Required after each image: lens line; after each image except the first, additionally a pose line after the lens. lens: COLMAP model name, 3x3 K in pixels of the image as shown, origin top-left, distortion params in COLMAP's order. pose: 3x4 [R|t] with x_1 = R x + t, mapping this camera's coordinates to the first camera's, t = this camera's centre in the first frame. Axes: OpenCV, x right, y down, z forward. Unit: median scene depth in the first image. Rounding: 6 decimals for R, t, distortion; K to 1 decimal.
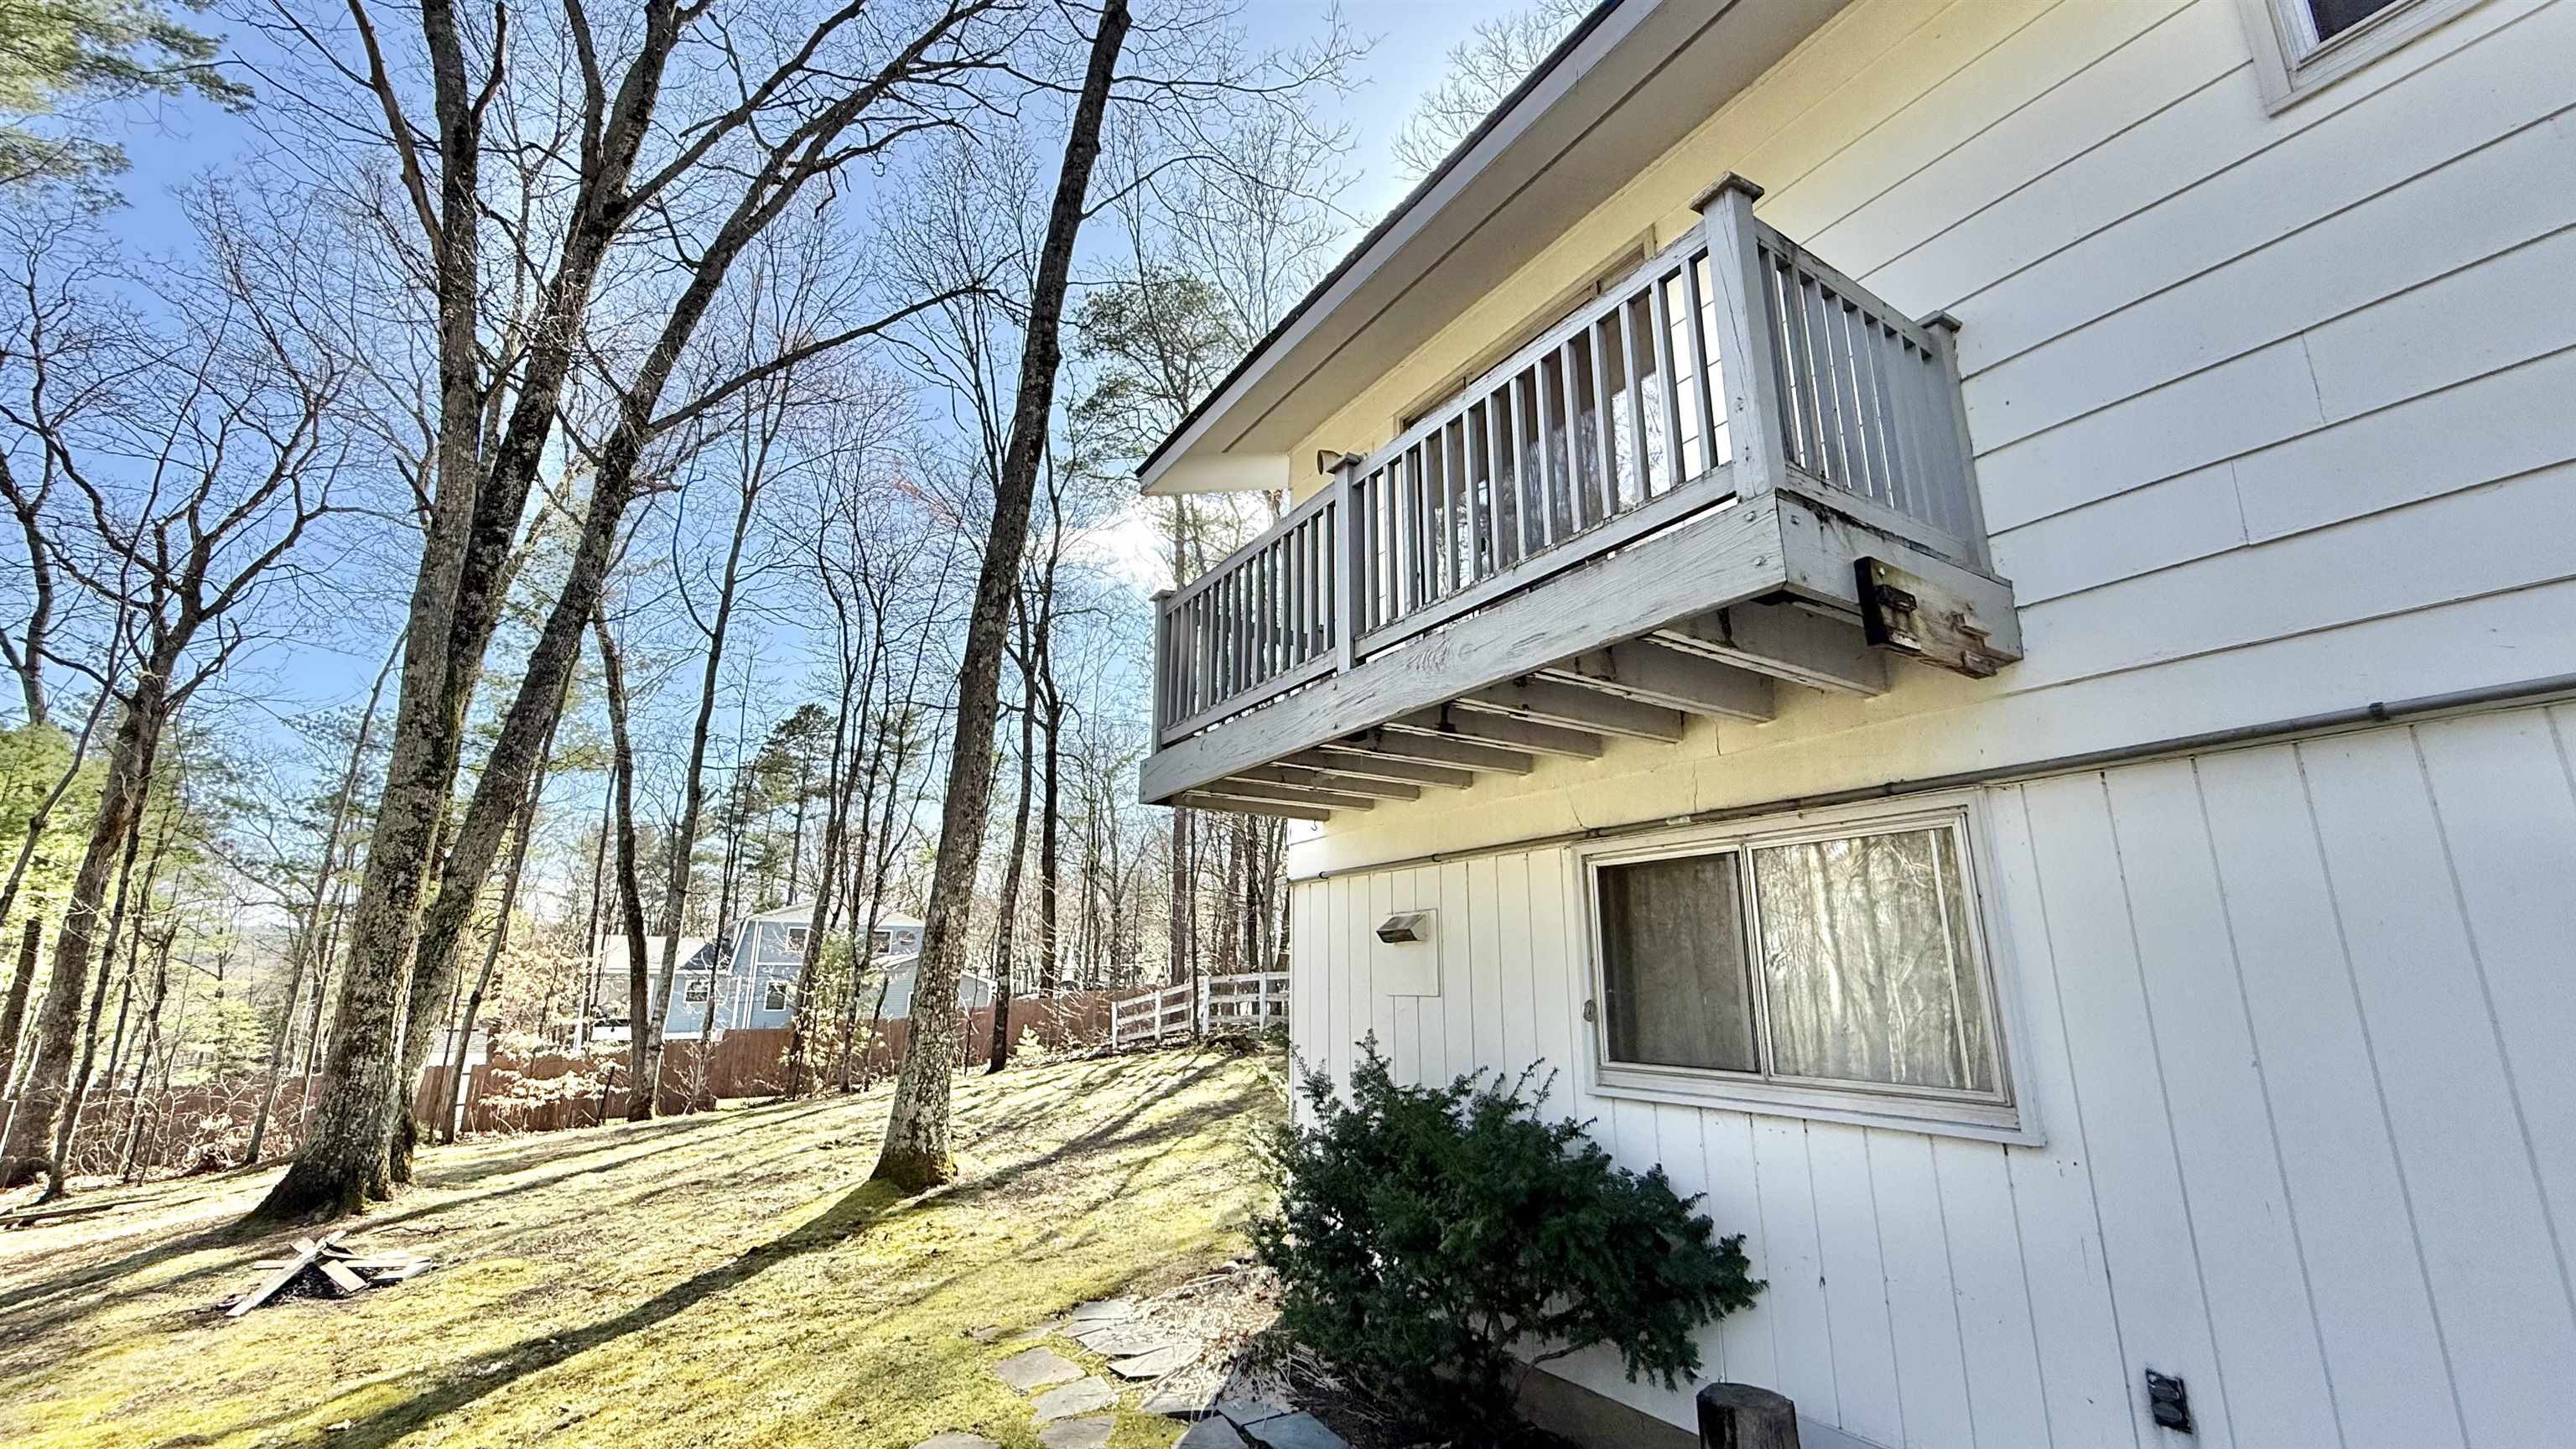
lens RADIAL K [[1027.7, 0, 1280.6], [0, 1027.7, 723.9], [0, 0, 1]] dist [-0.000206, -0.000009]
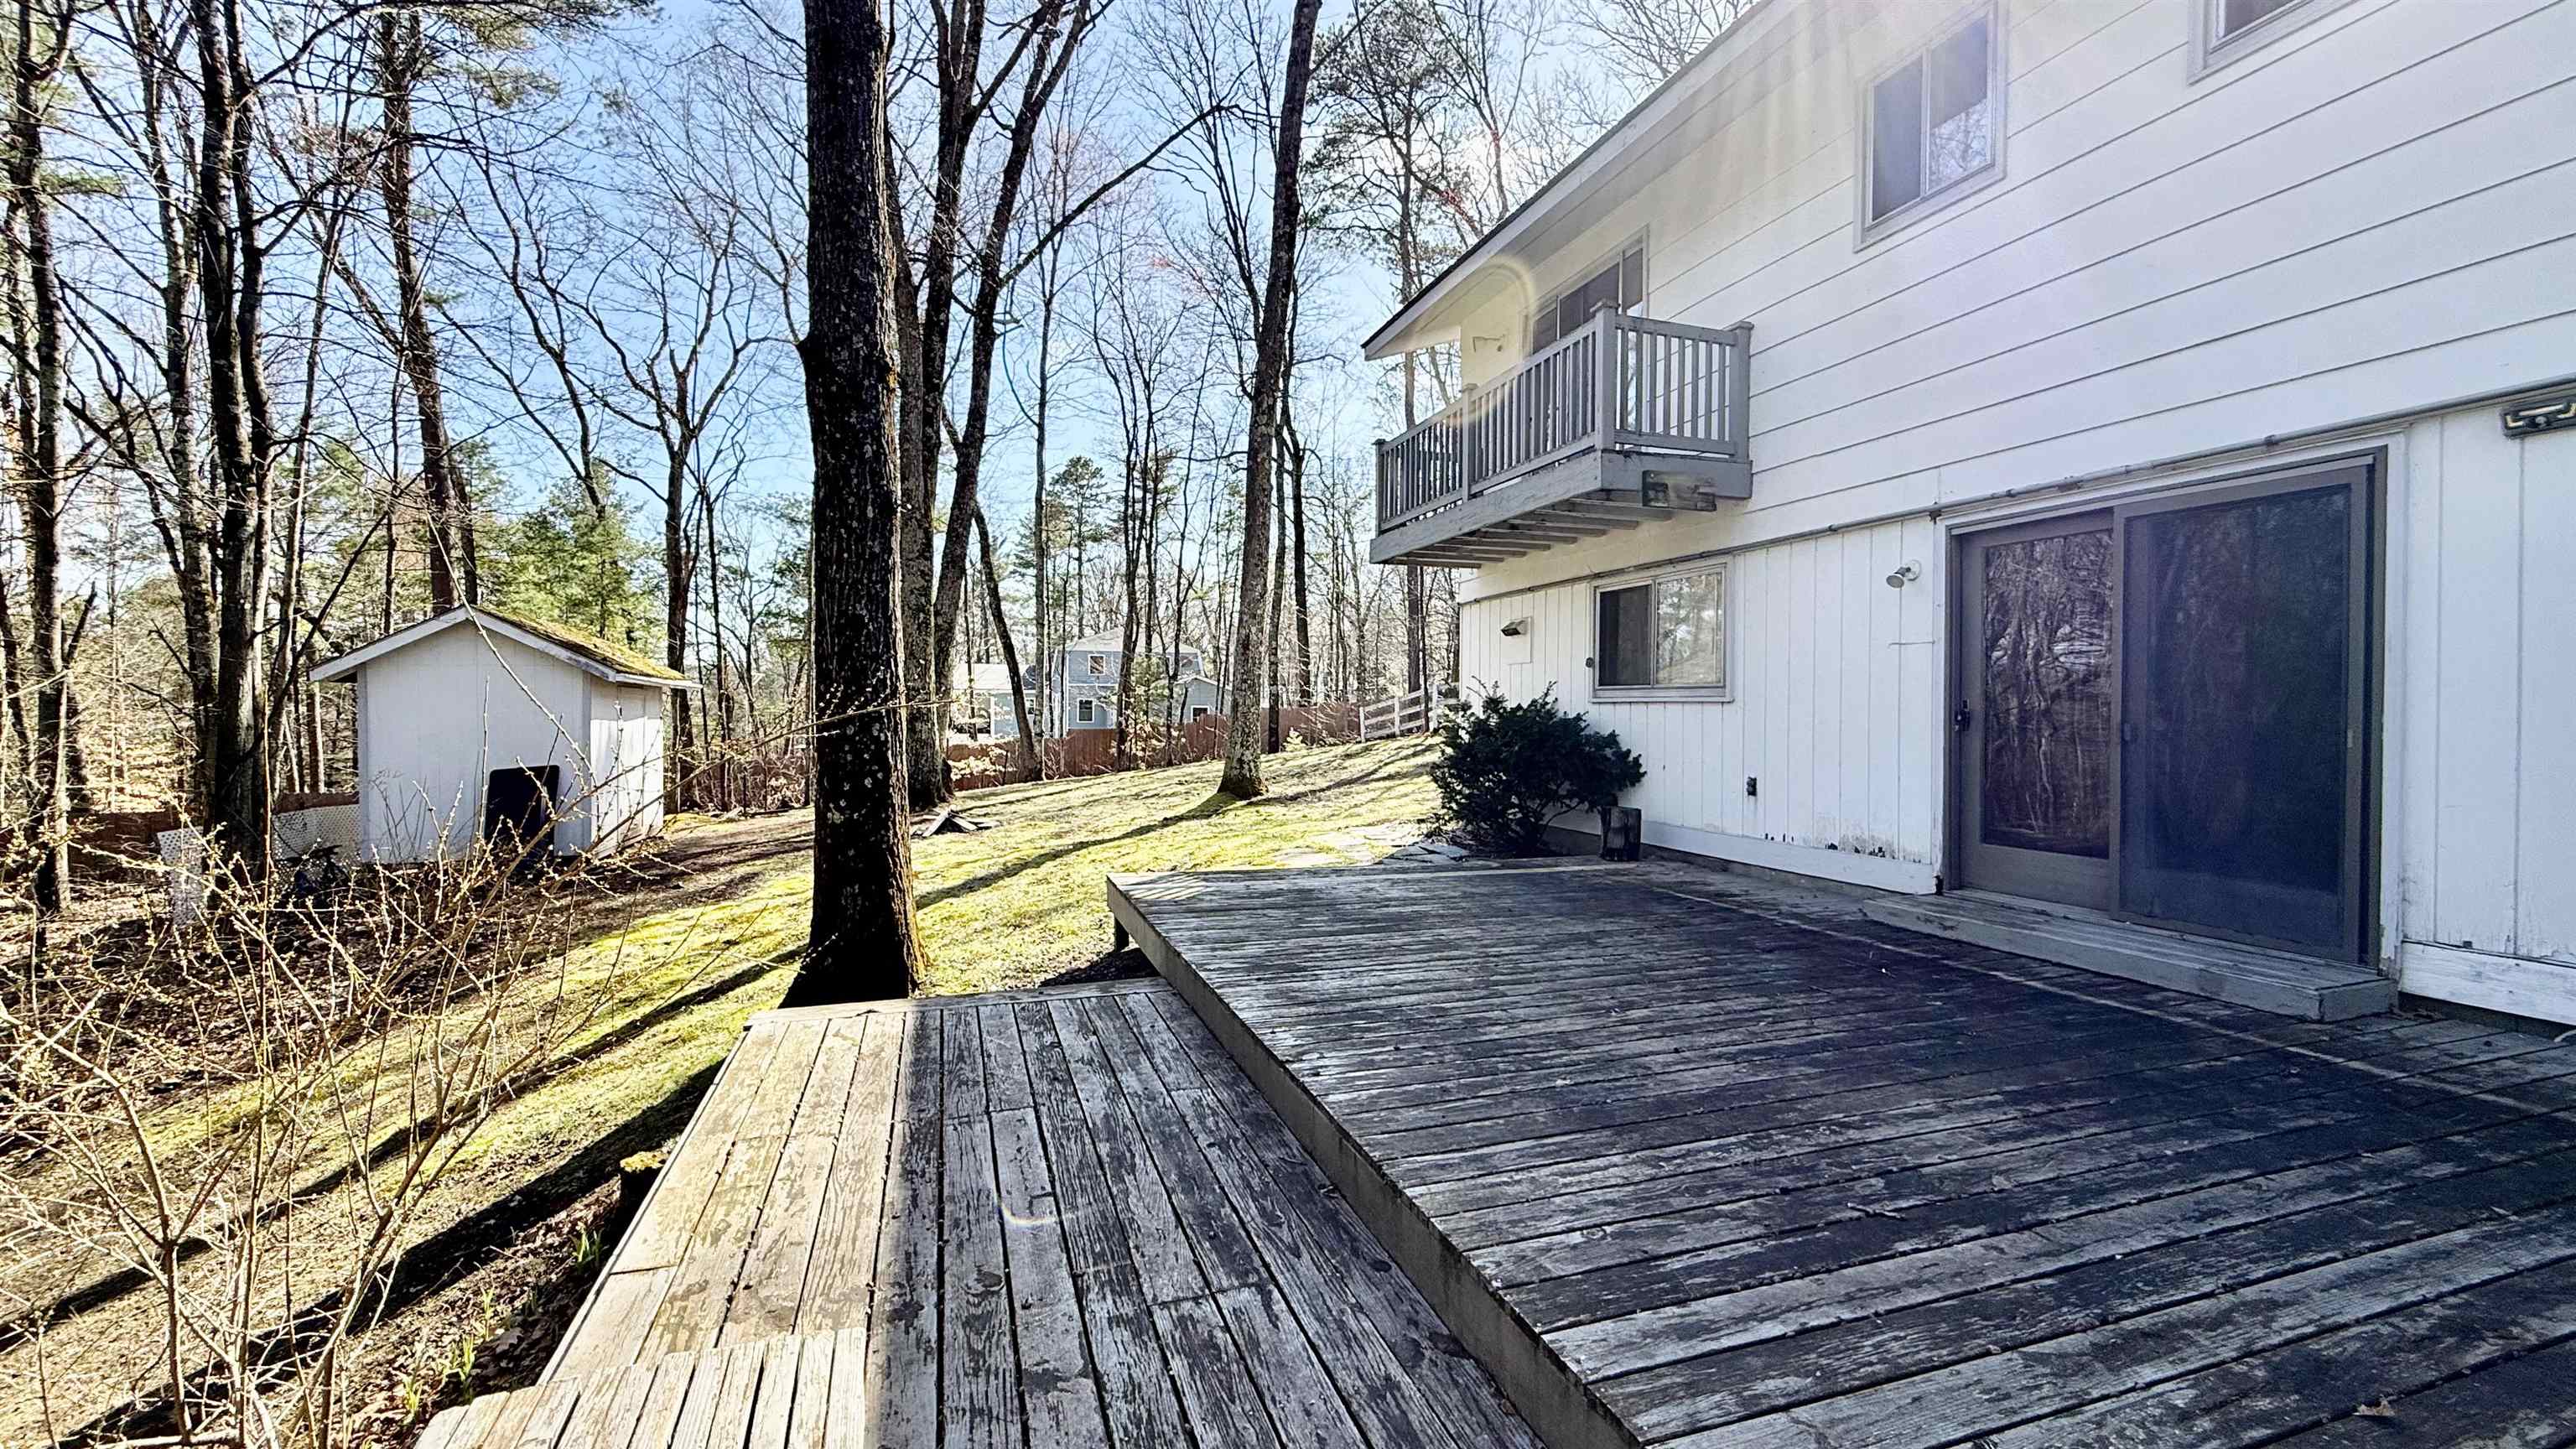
lens RADIAL K [[1027.7, 0, 1280.6], [0, 1027.7, 723.9], [0, 0, 1]] dist [-0.000206, -0.000009]
pose [[0.972706, 0.001083, -0.232037, 0.069430], [0.059276, 0.965651, 0.252993, -0.062619], [0.224341, -0.259842, 0.939230, -0.433671]]
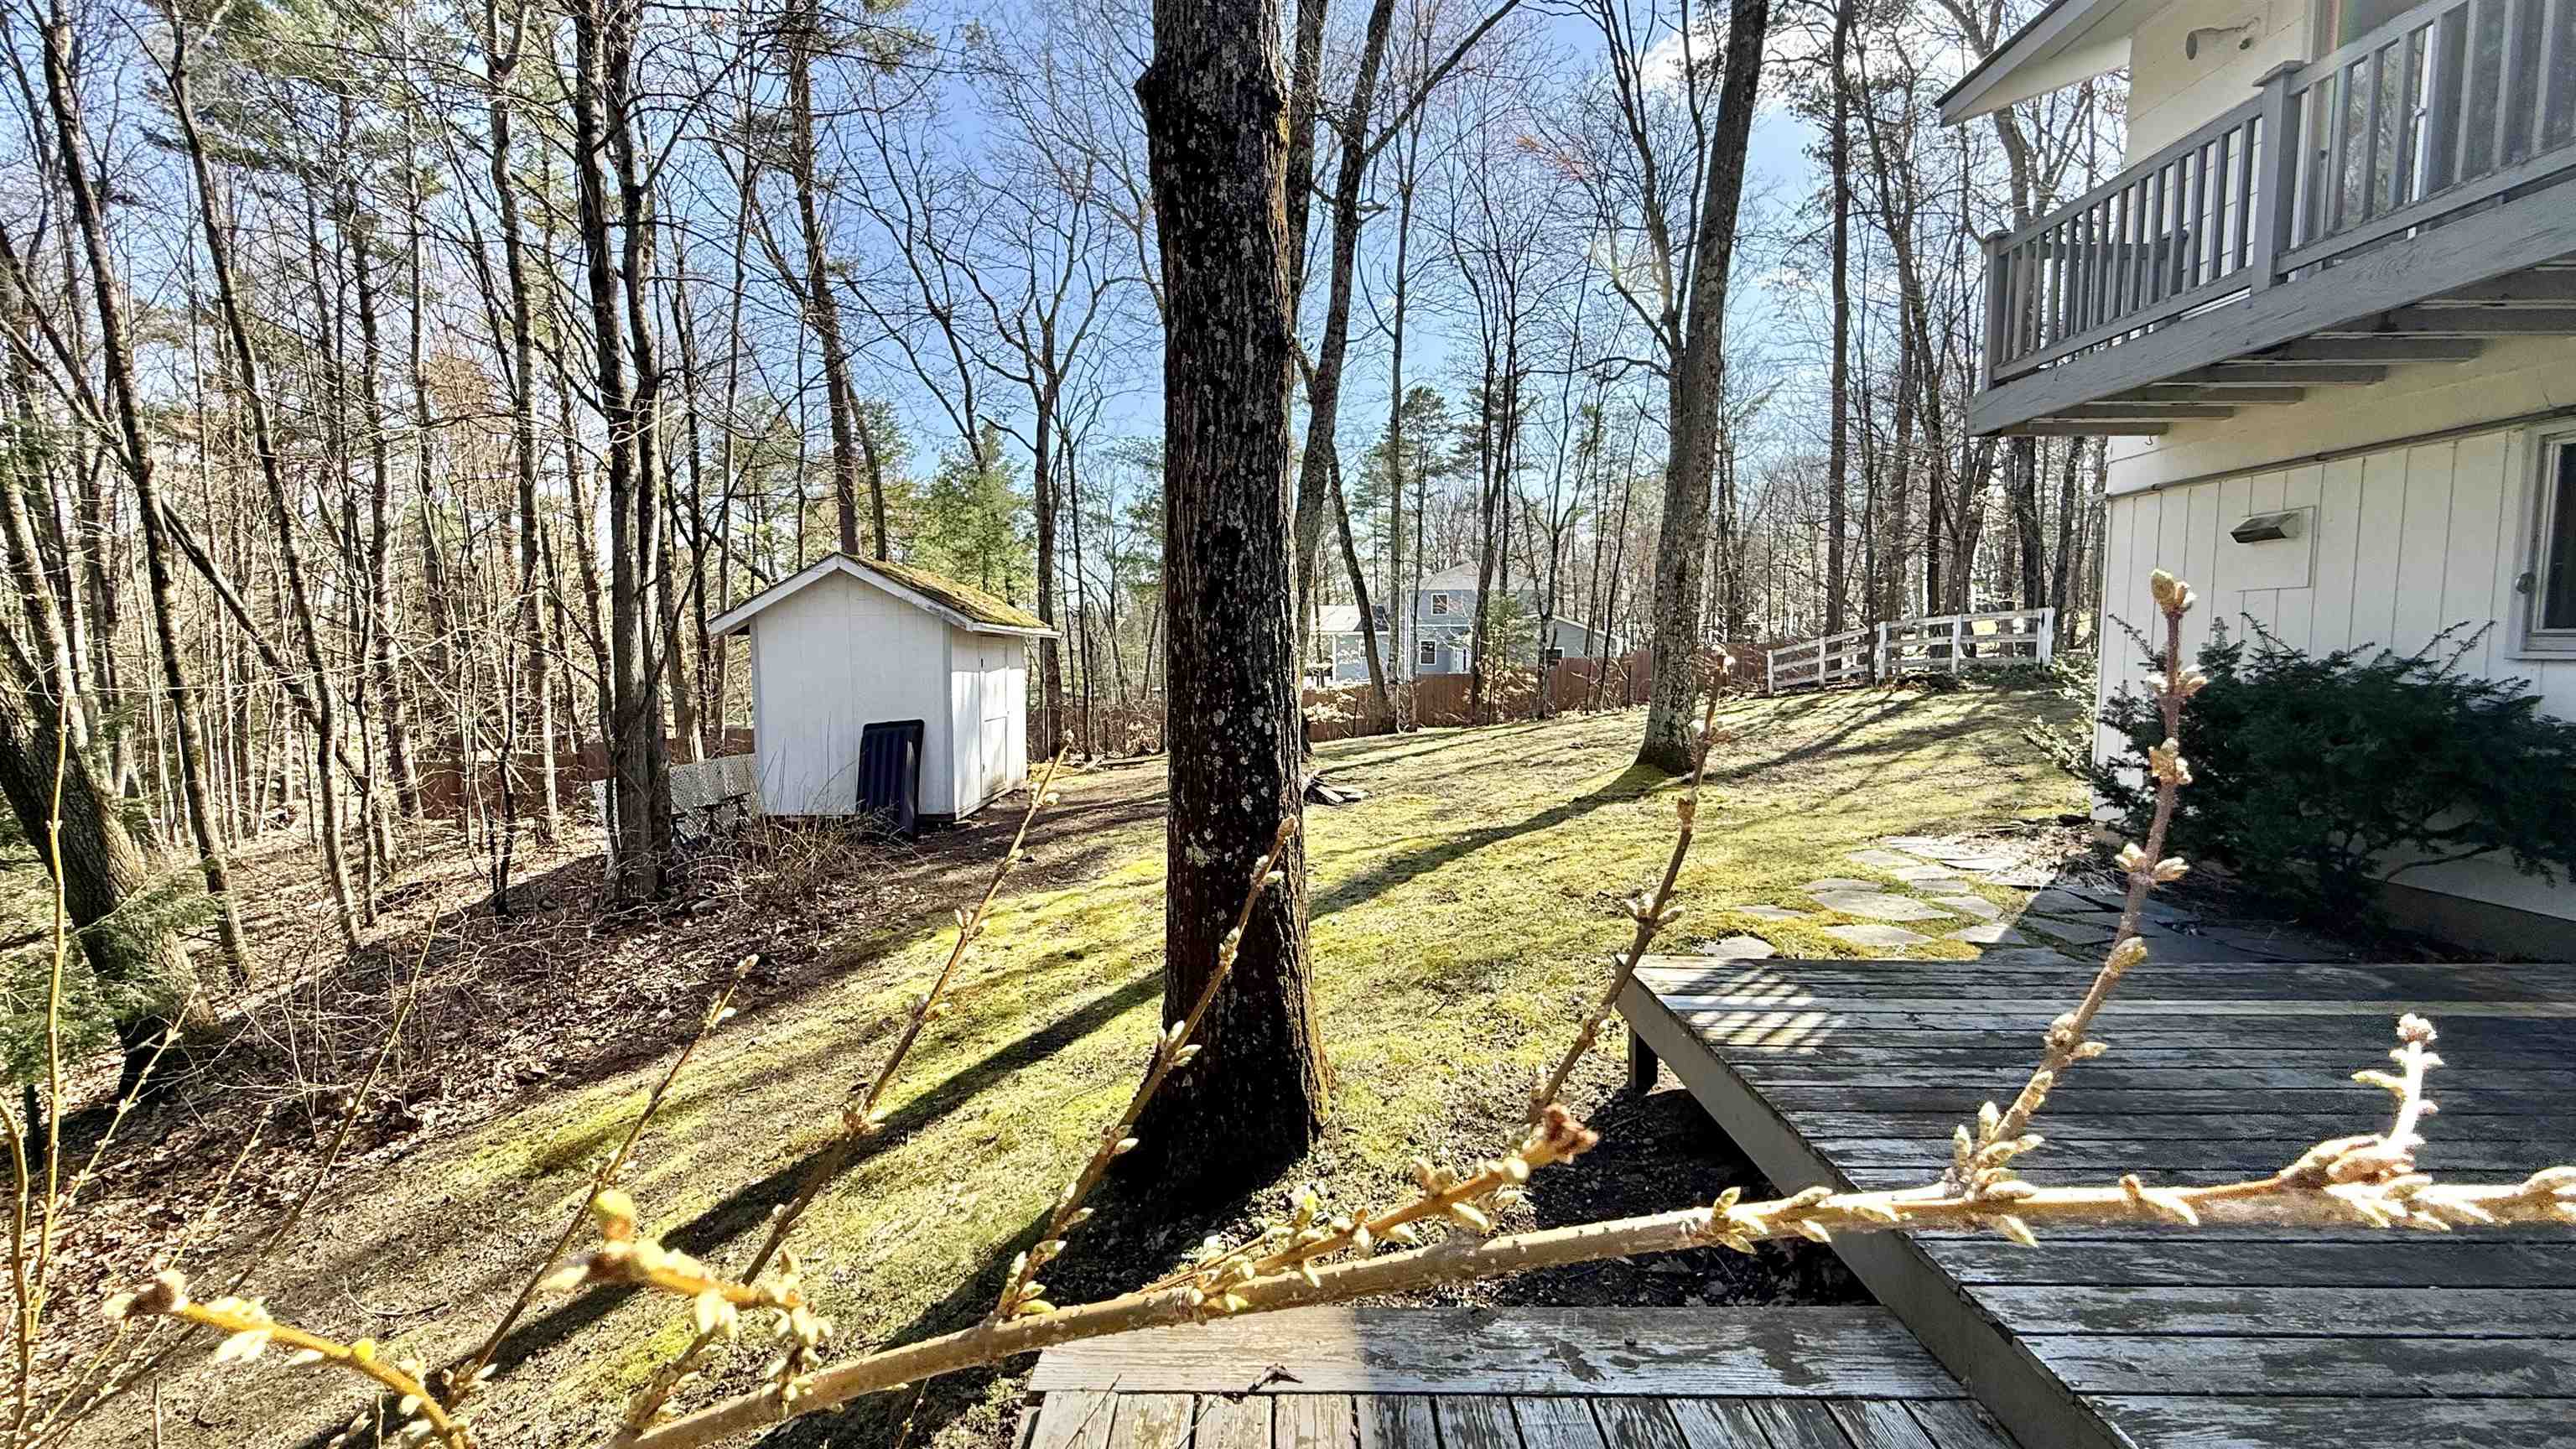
lens RADIAL K [[1027.7, 0, 1280.6], [0, 1027.7, 723.9], [0, 0, 1]] dist [-0.000206, -0.000009]
pose [[0.851323, 0.032501, -0.523633, -0.094494], [0.134666, 0.951103, 0.277973, -0.021548], [0.507064, -0.307160, 0.805319, -0.223987]]
